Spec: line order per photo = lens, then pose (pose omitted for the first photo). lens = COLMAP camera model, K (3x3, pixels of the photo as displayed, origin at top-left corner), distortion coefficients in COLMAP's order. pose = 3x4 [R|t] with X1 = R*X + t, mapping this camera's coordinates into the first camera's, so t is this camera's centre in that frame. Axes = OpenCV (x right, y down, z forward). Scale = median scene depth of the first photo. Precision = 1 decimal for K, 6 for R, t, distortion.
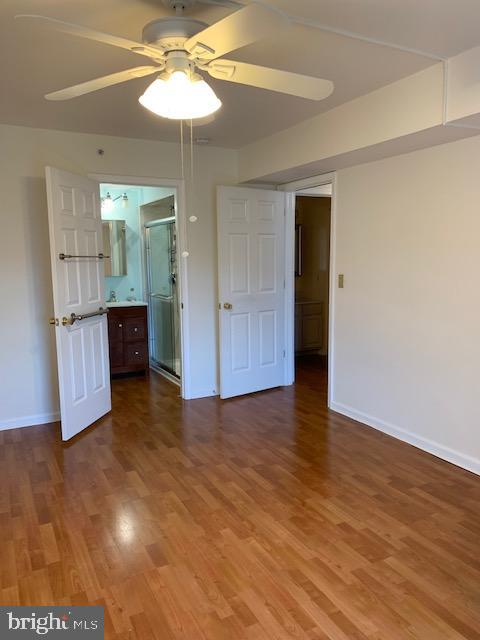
lens RADIAL K [[491.2, 0, 240.4], [0, 491.2, 320.4], [0, 0, 1]] dist [0.029380, -0.001971]
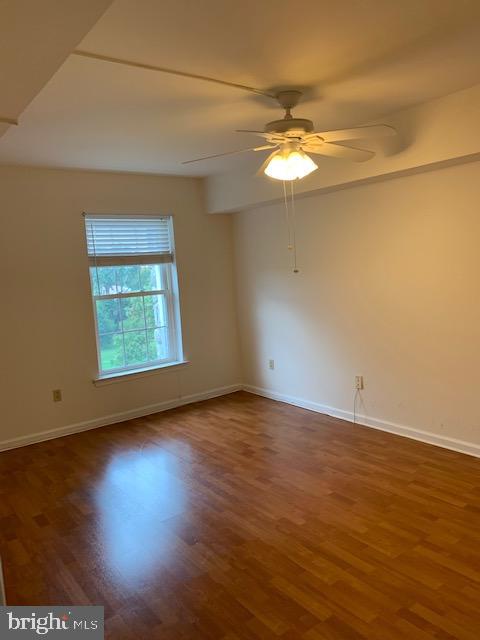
lens RADIAL K [[491.2, 0, 240.0], [0, 491.2, 320.0], [0, 0, 1]] dist [0.029380, -0.001971]
pose [[-0.983589, 0.092581, -0.154859, 0.219735], [0.053975, 0.969991, 0.237075, -0.263416], [0.172160, 0.224826, -0.959069, 1.823770]]
